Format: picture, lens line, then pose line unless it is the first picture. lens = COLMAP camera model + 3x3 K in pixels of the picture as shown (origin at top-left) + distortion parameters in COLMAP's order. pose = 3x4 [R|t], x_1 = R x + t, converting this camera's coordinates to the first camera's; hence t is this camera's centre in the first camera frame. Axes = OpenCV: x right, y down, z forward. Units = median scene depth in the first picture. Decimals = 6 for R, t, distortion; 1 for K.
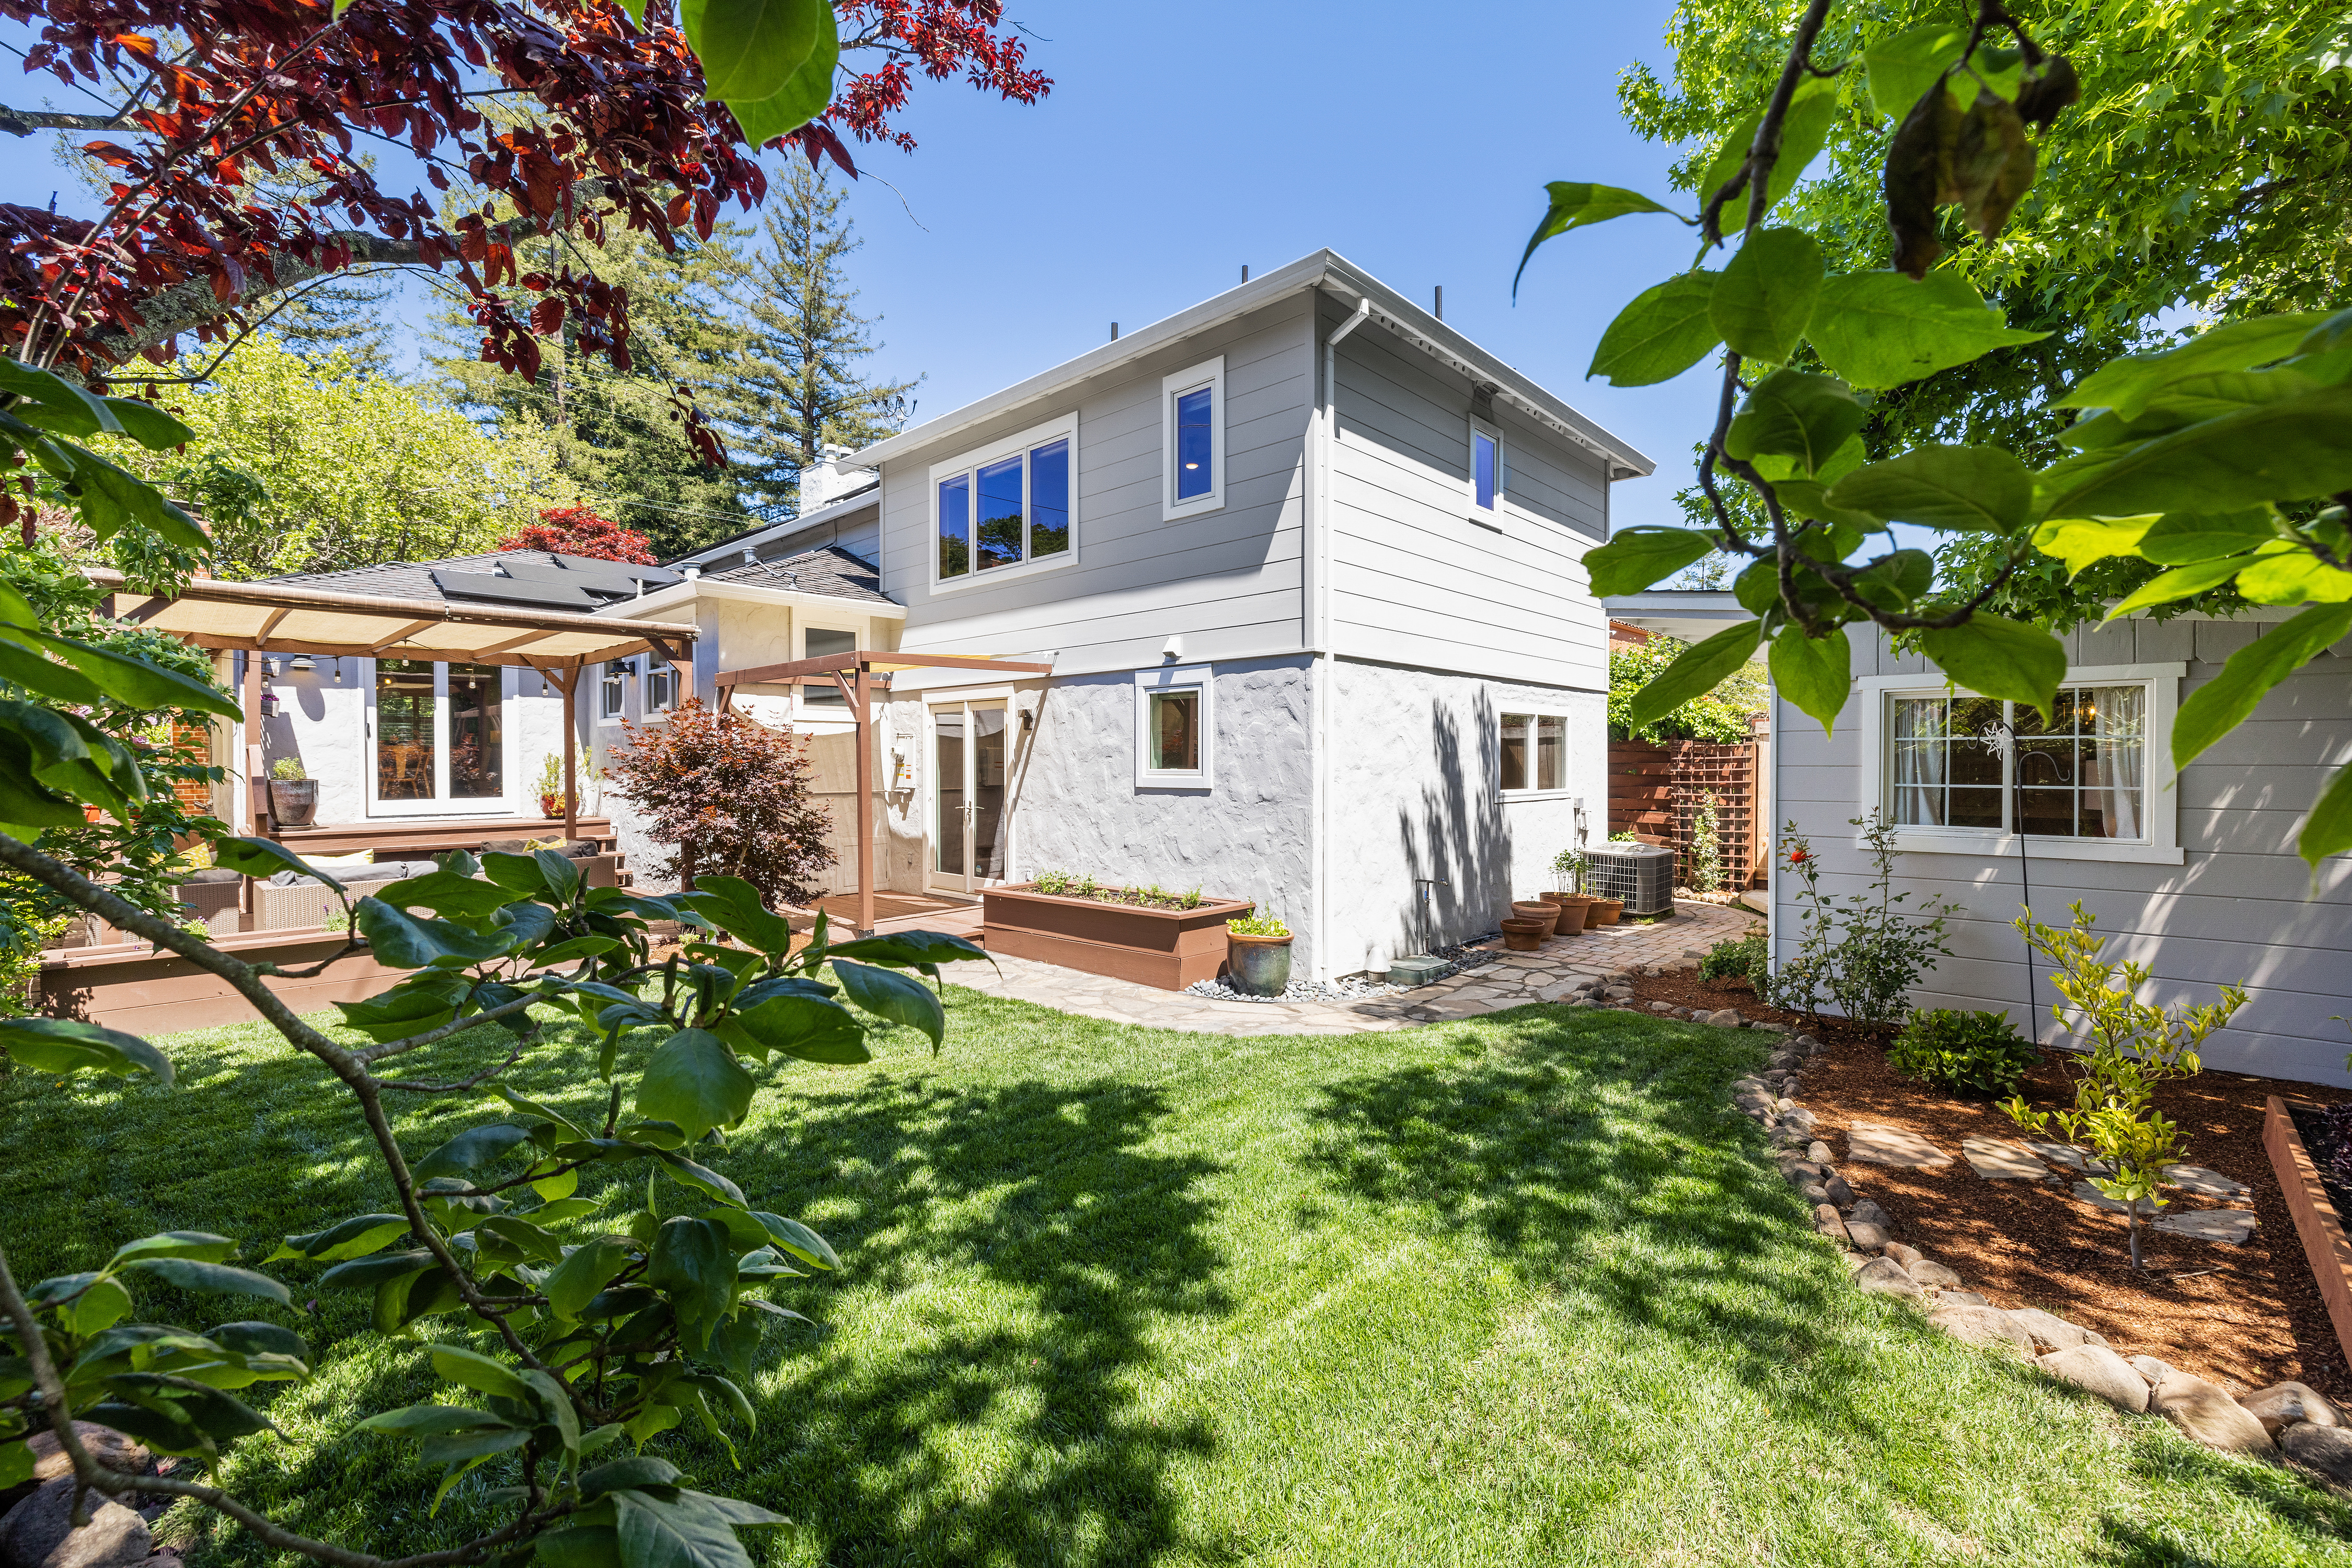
lens RADIAL K [[983.0, 0, 1163.8], [0, 983.0, 774.3], [0, 0, 1]] dist [-0.001712, -0.000465]
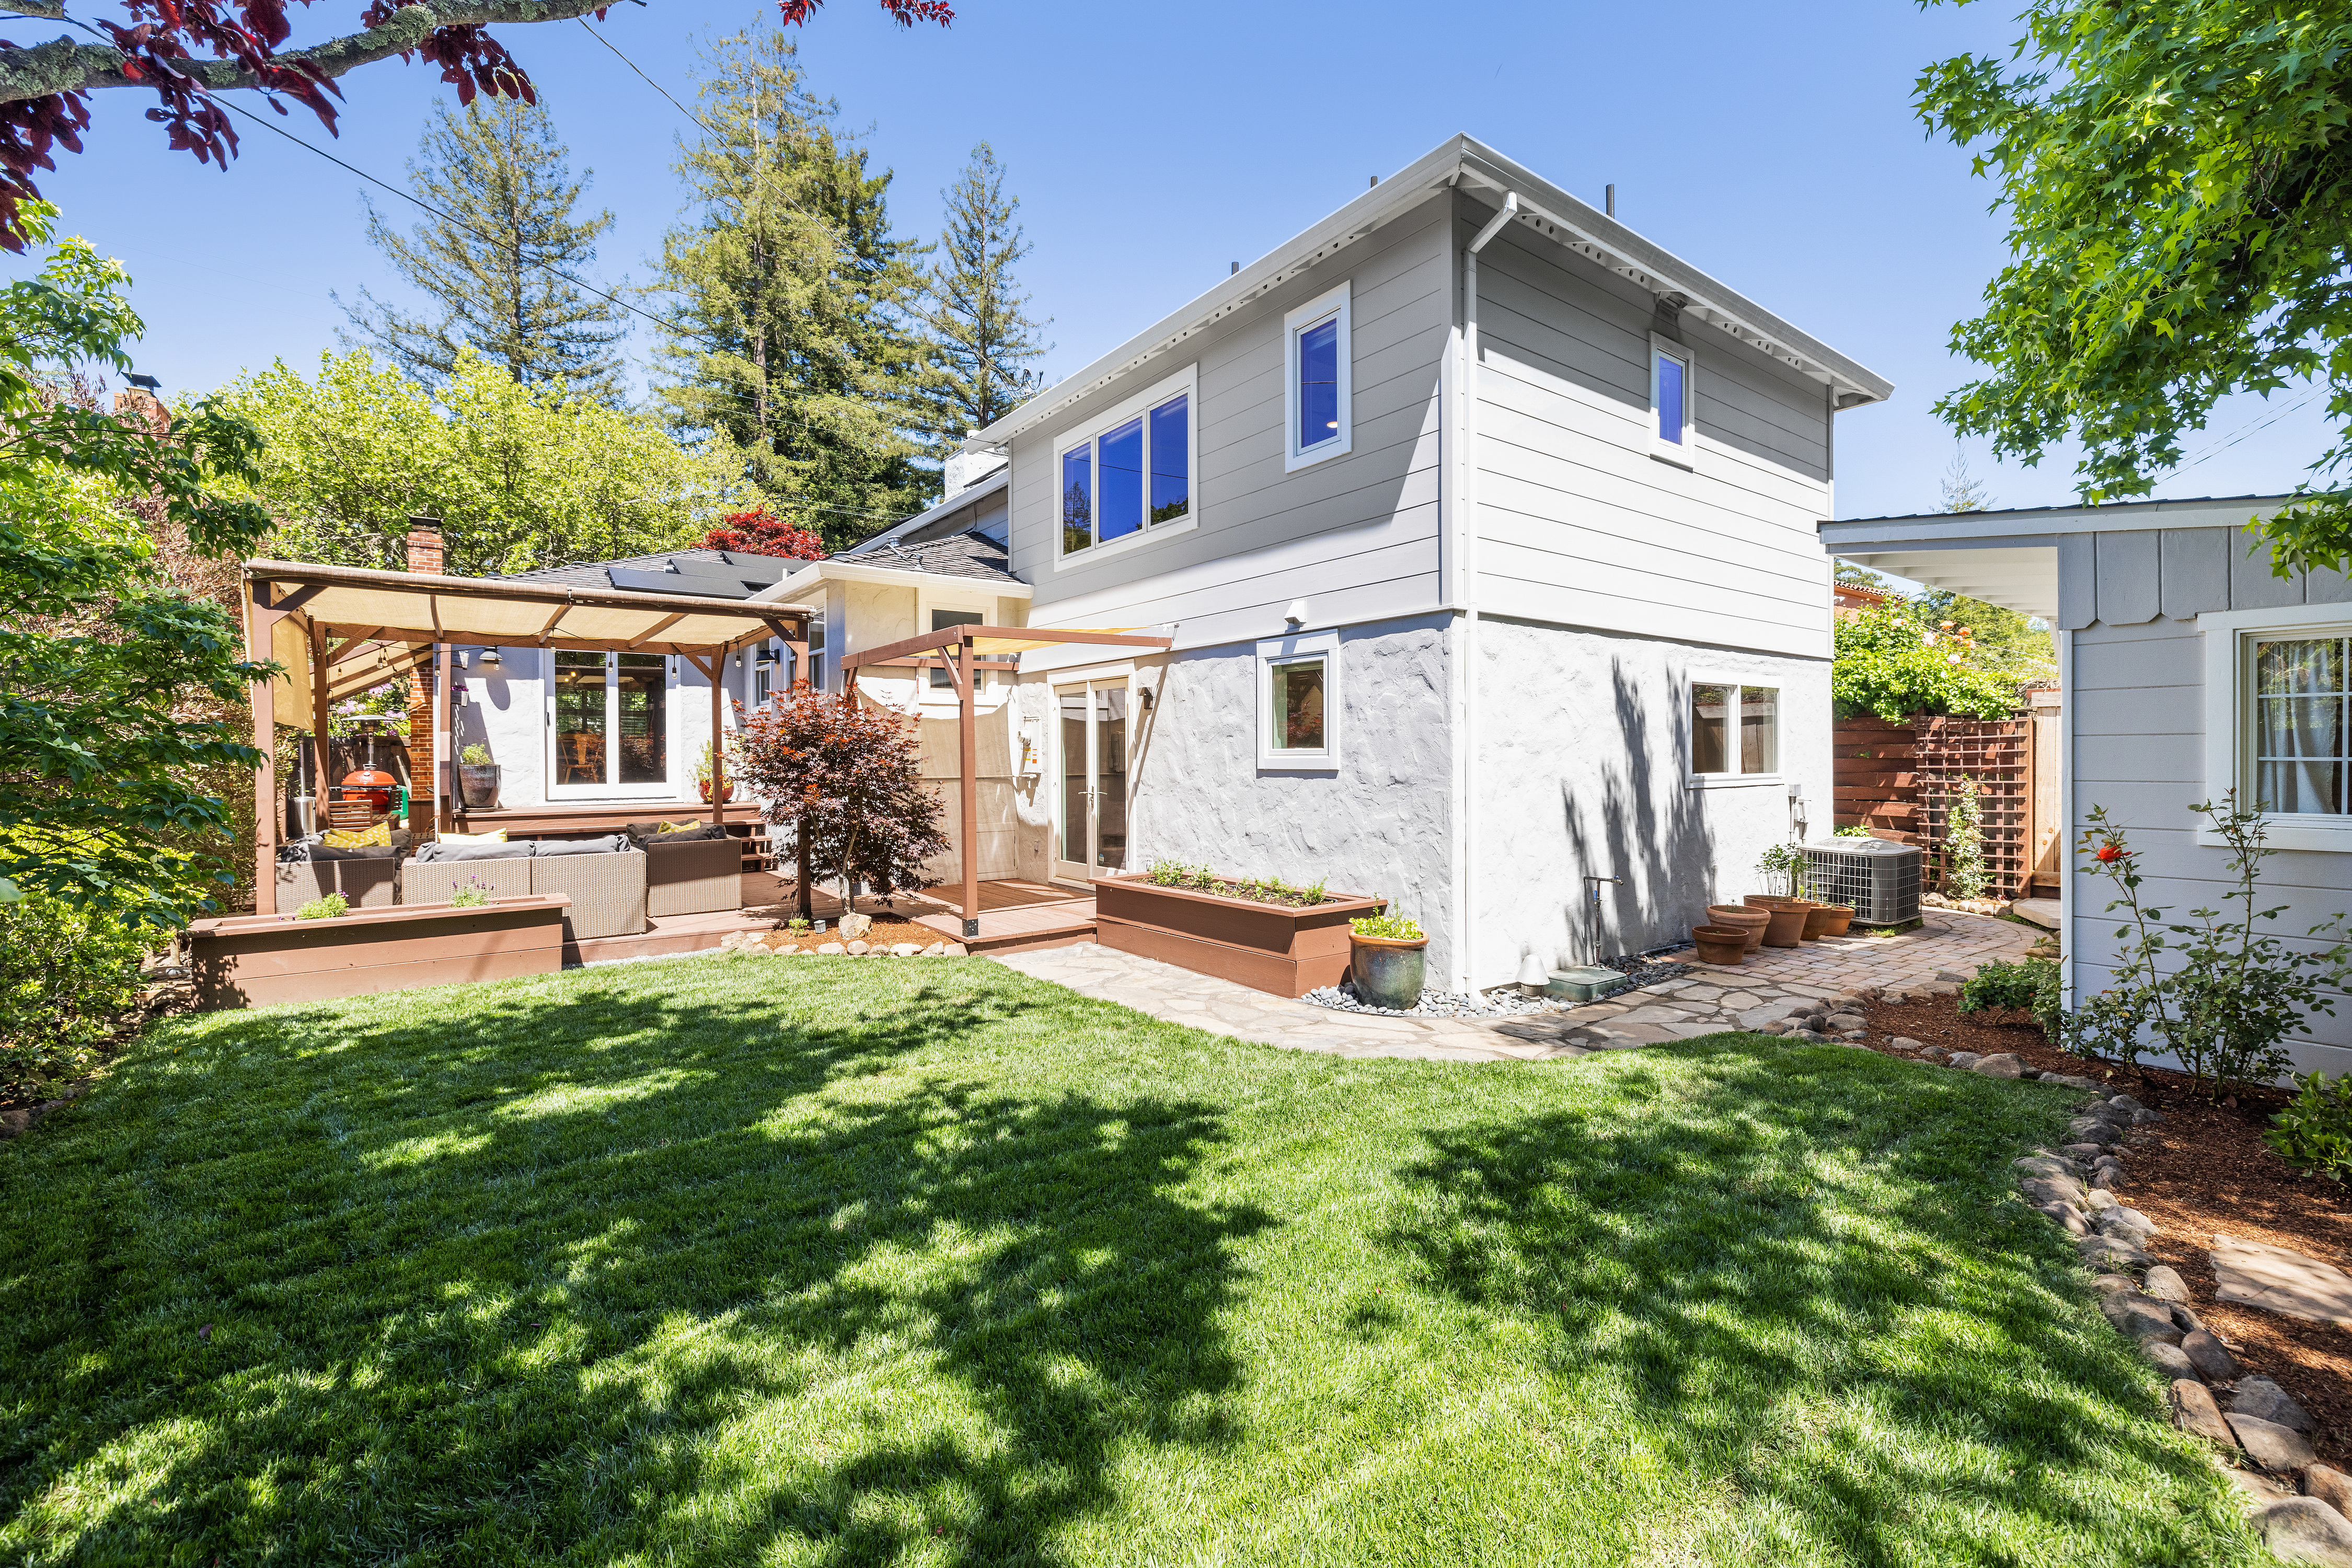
lens RADIAL K [[983.0, 0, 1167.6], [0, 983.0, 759.7], [0, 0, 1]] dist [-0.001712, -0.000465]
pose [[0.984821, -0.001820, -0.173562, 0.050035], [0.000335, 0.999963, -0.008584, 0.012944], [0.173572, 0.008396, 0.984785, 0.099229]]
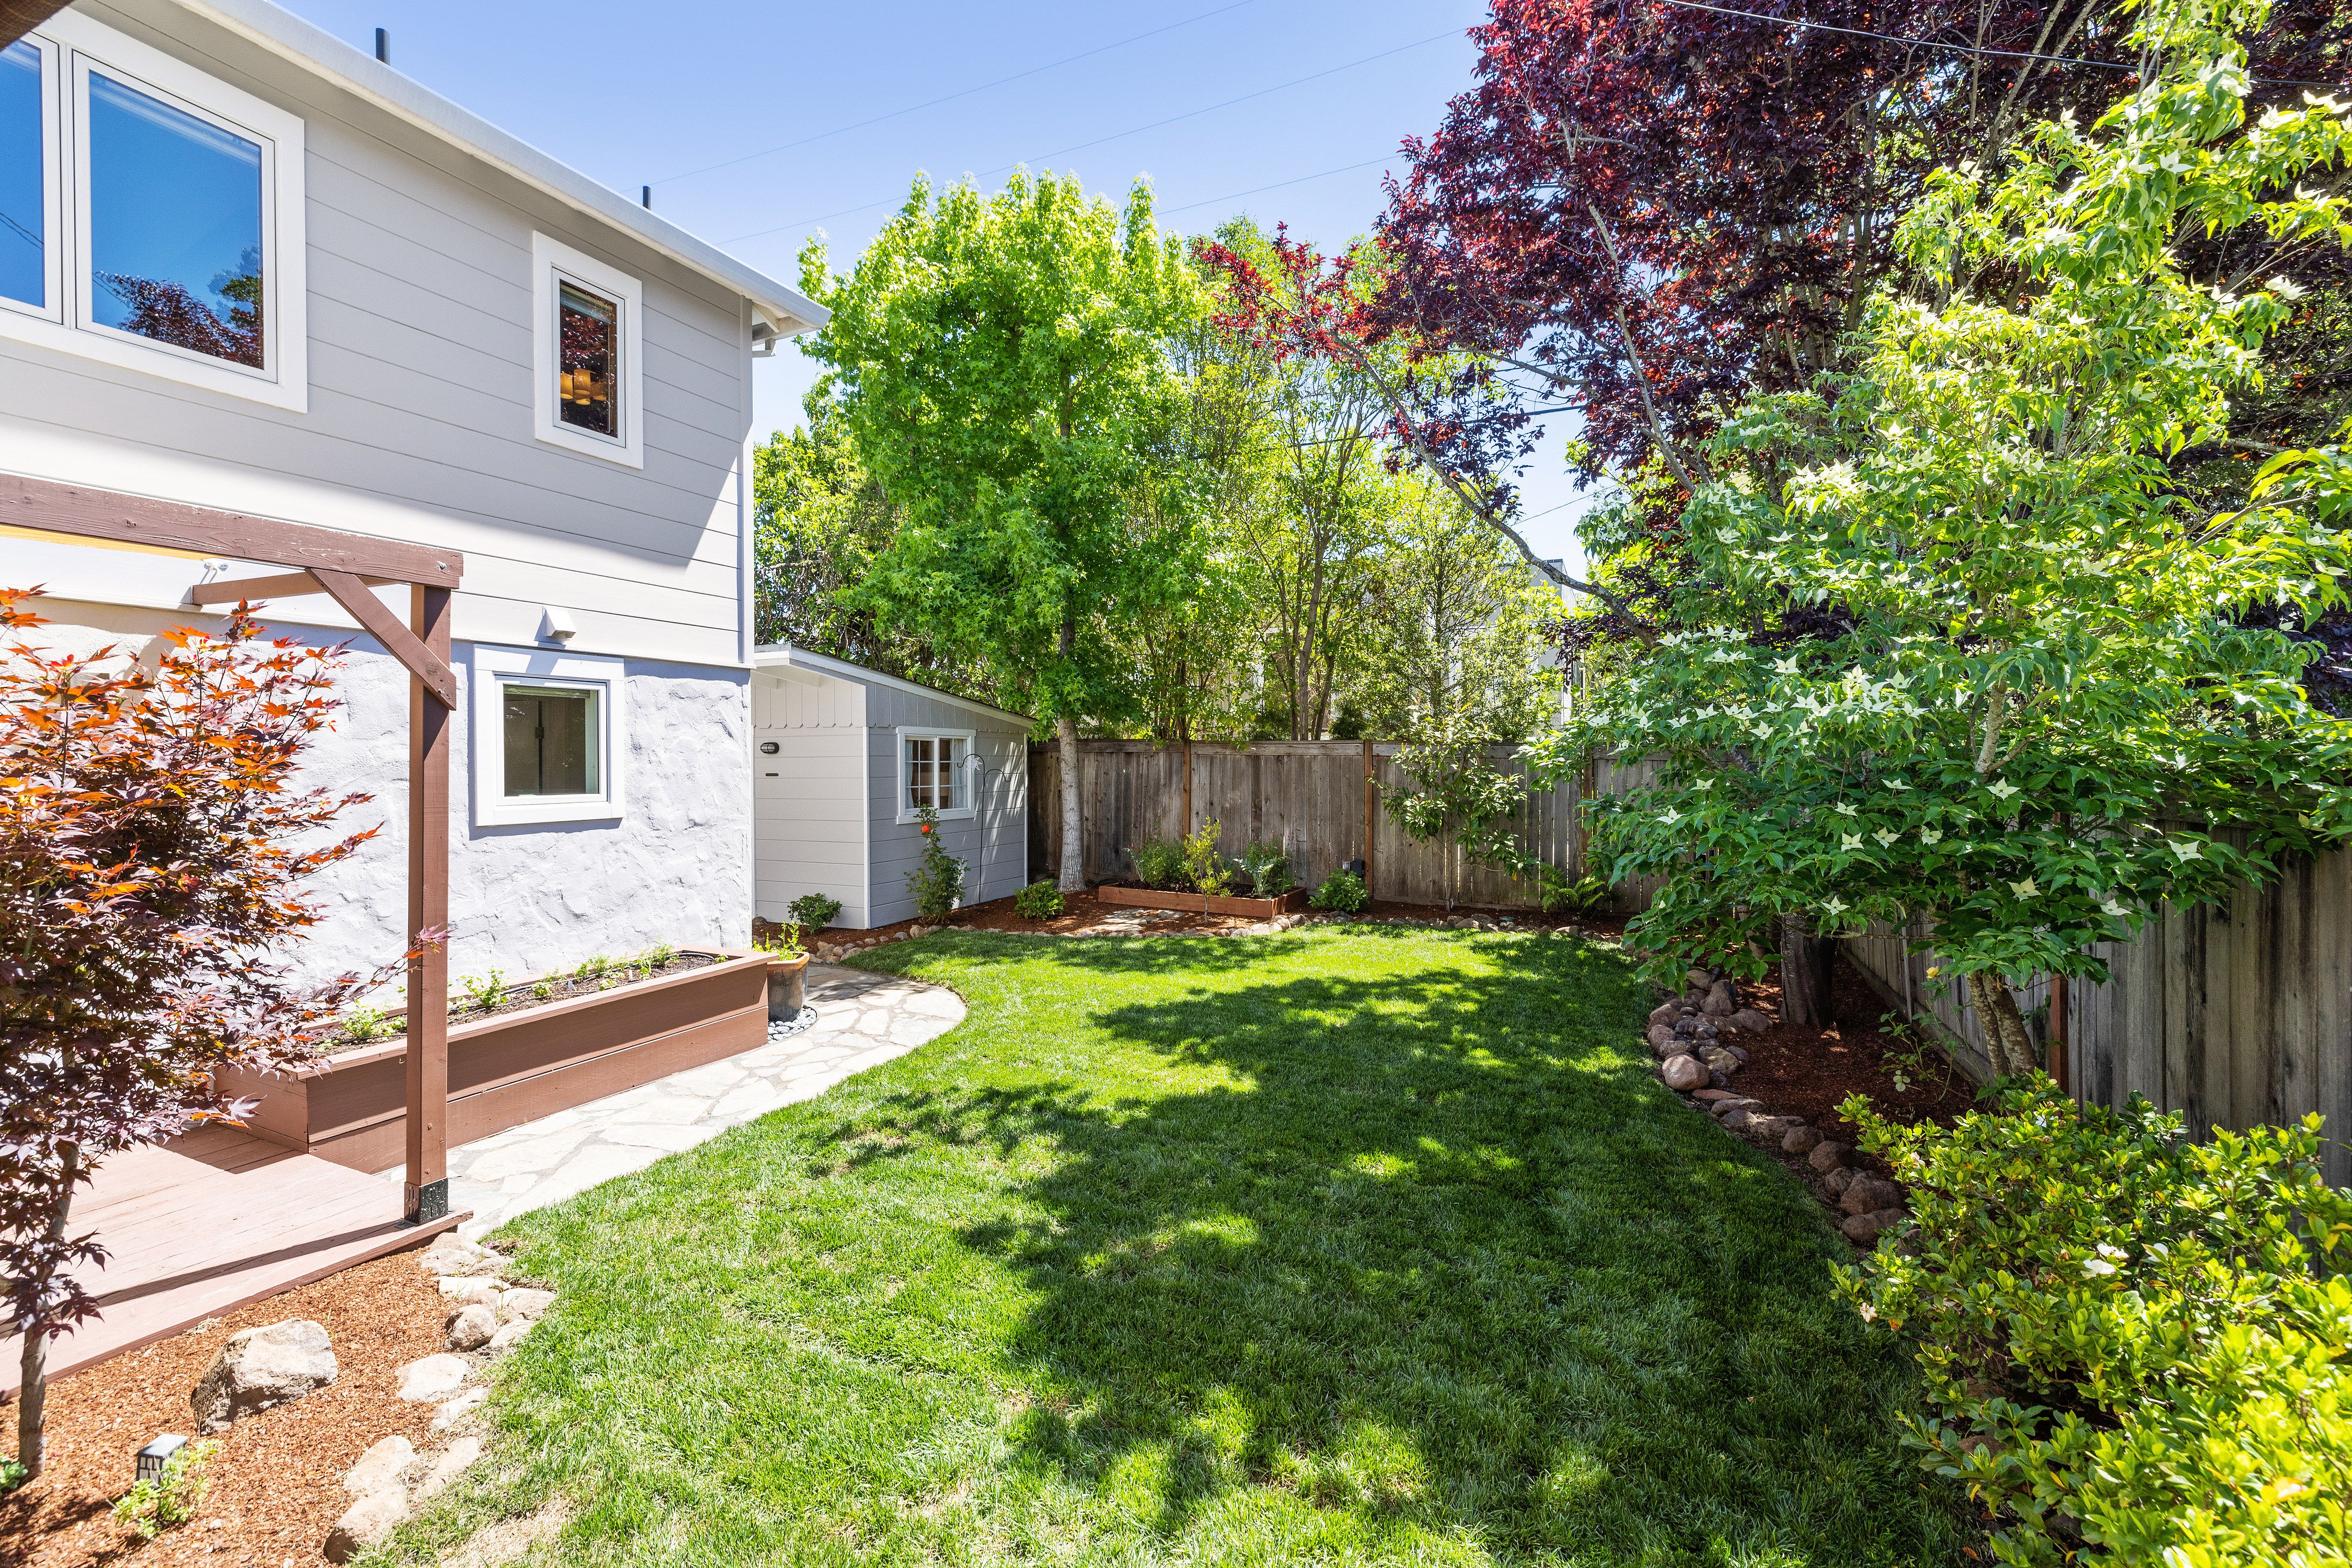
lens RADIAL K [[983.0, 0, 1188.6], [0, 983.0, 786.8], [0, 0, 1]] dist [-0.001712, -0.000465]
pose [[-0.349404, -0.024002, 0.936665, -0.835206], [0.010662, 0.999505, 0.029589, -0.028127], [-0.936911, 0.020325, -0.348976, 0.837012]]
